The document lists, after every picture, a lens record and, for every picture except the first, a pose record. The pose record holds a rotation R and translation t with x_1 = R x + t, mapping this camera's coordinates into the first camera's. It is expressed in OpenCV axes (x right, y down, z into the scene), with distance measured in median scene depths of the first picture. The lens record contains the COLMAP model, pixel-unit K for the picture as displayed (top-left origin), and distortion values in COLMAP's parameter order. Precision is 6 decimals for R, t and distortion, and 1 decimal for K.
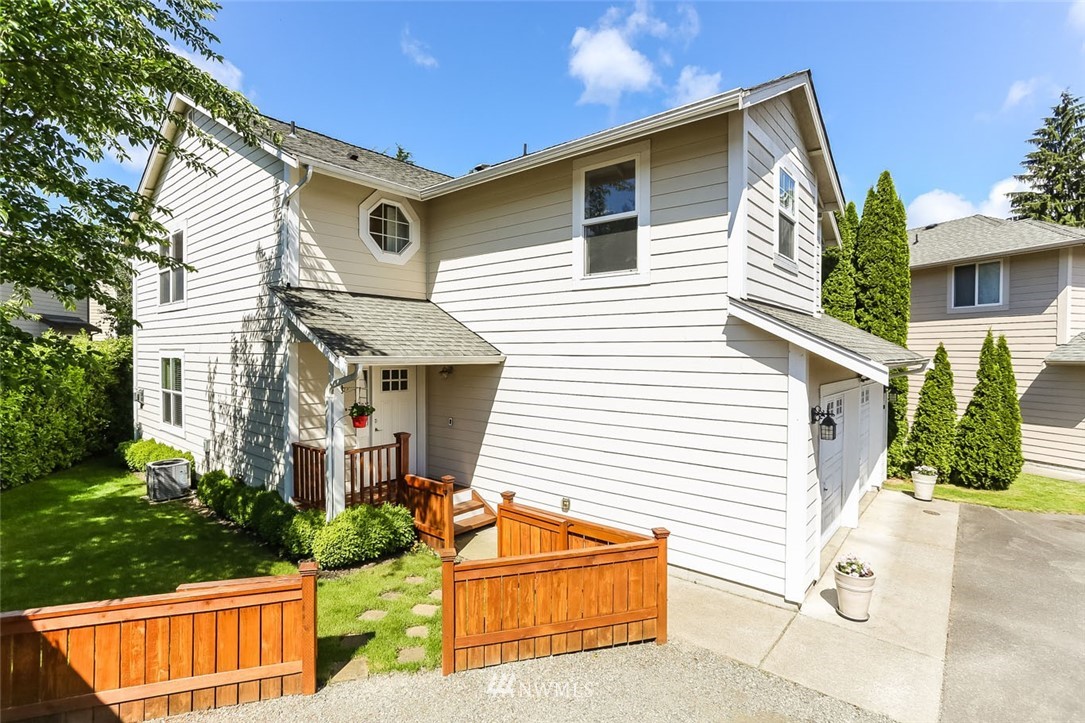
lens RADIAL K [[525.2, 0, 542.2], [0, 525.2, 350.6], [0, 0, 1]] dist [-0.040219, 0.021491]
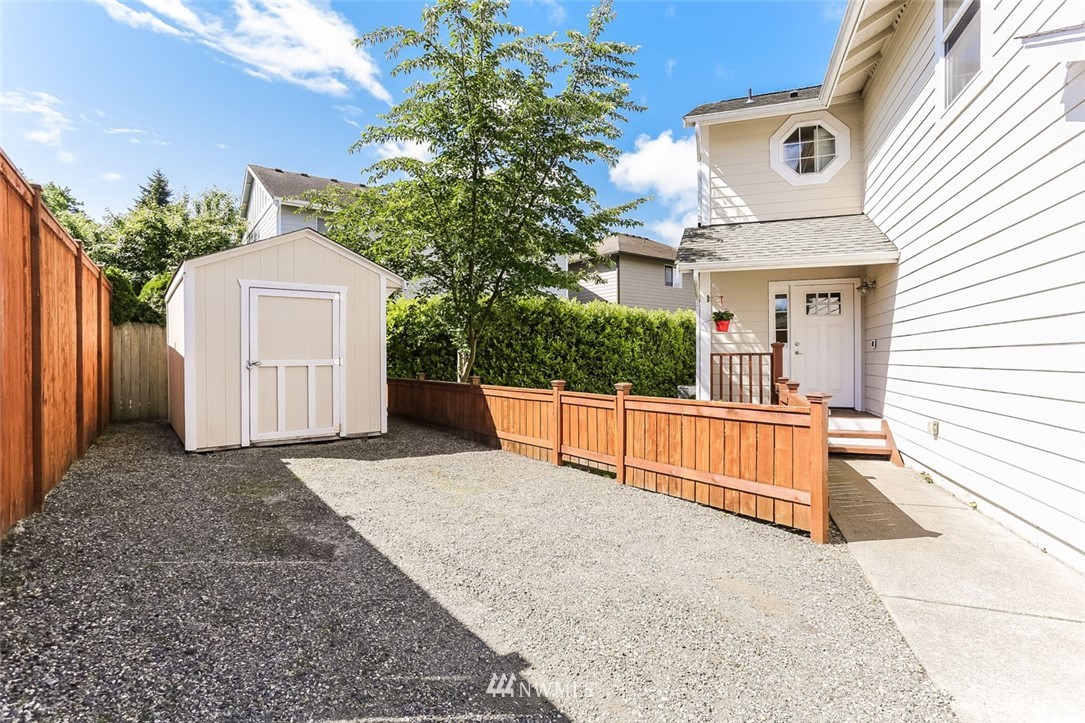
lens RADIAL K [[525.2, 0, 539.7], [0, 525.2, 353.4], [0, 0, 1]] dist [-0.040219, 0.021491]
pose [[0.333988, -0.015574, -0.942449, 0.518130], [0.006888, 0.999877, -0.014082, 0.184663], [0.942552, -0.001788, 0.334054, 0.224391]]
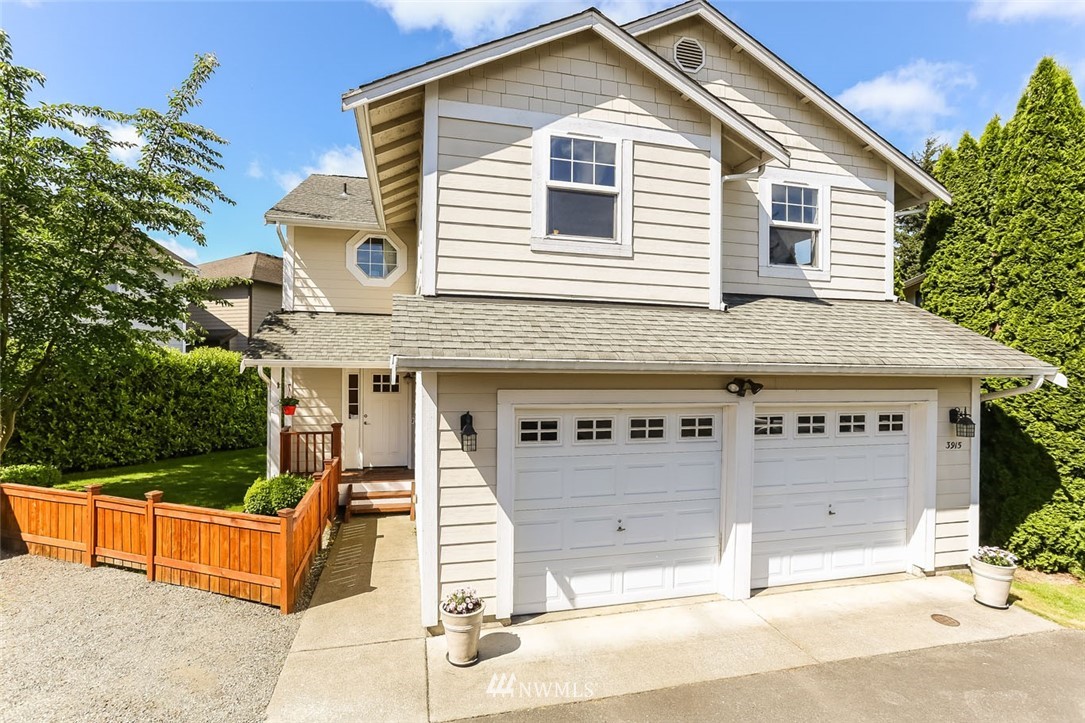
lens RADIAL K [[525.2, 0, 540.4], [0, 525.2, 371.2], [0, 0, 1]] dist [-0.040219, 0.021491]
pose [[0.814711, 0.005742, -0.579839, 0.826056], [-0.005091, 0.999983, 0.002750, 0.027376], [0.579845, 0.000712, 0.814726, 0.263566]]
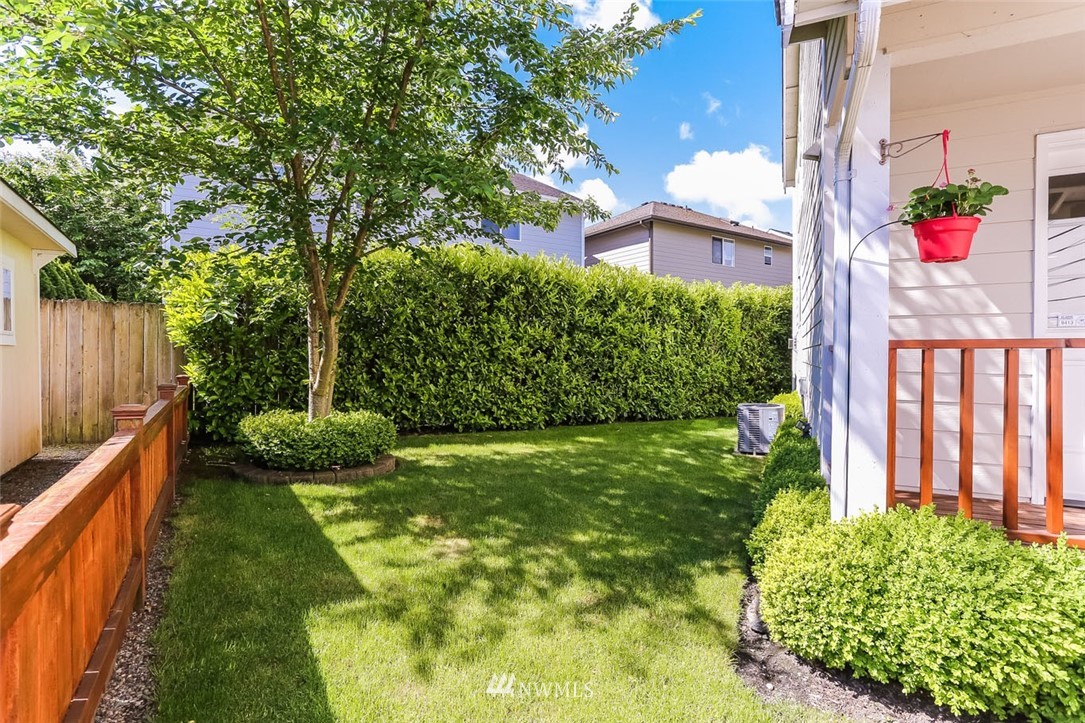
lens RADIAL K [[525.2, 0, 536.6], [0, 525.2, 362.0], [0, 0, 1]] dist [-0.040219, 0.021491]
pose [[0.254376, 0.010615, -0.967047, -0.103266], [-0.001268, 0.999943, 0.010643, 0.181962], [0.967105, -0.001481, 0.254375, 0.614044]]
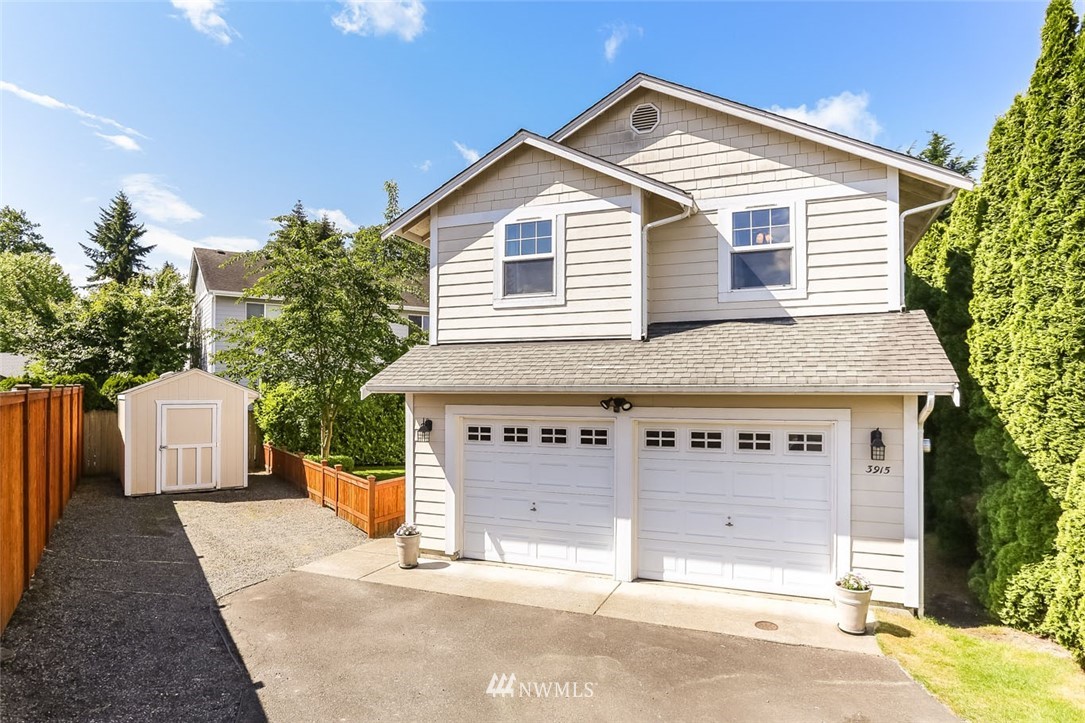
lens RADIAL K [[623.5, 0, 547.4], [0, 623.5, 383.2], [0, 0, 1]] dist [-0.040389, 0.007356]
pose [[0.308561, -0.021052, -0.950971, 1.614202], [-0.000494, 0.999751, -0.022293, 0.037402], [0.951204, 0.007348, 0.308474, 0.579619]]
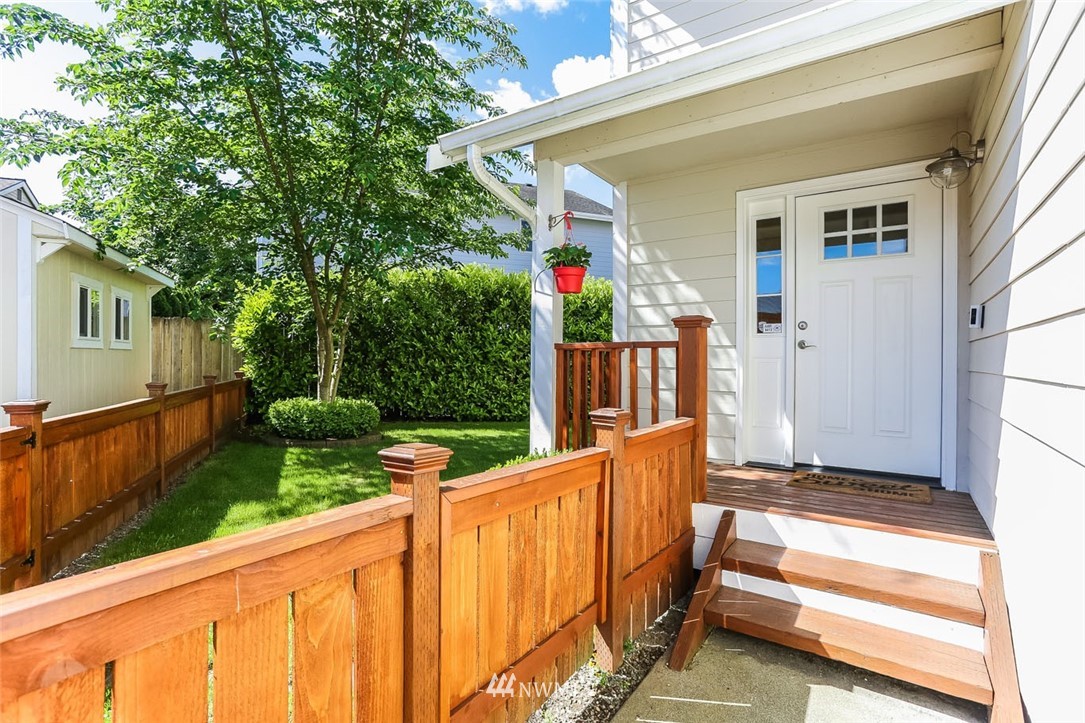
lens RADIAL K [[525.2, 0, 532.1], [0, 525.2, 360.0], [0, 0, 1]] dist [-0.040219, 0.021491]
pose [[0.073460, -0.002836, -0.997294, 0.130796], [-0.003077, 0.999991, -0.003071, 0.188567], [0.997293, 0.003294, 0.073450, 0.824664]]
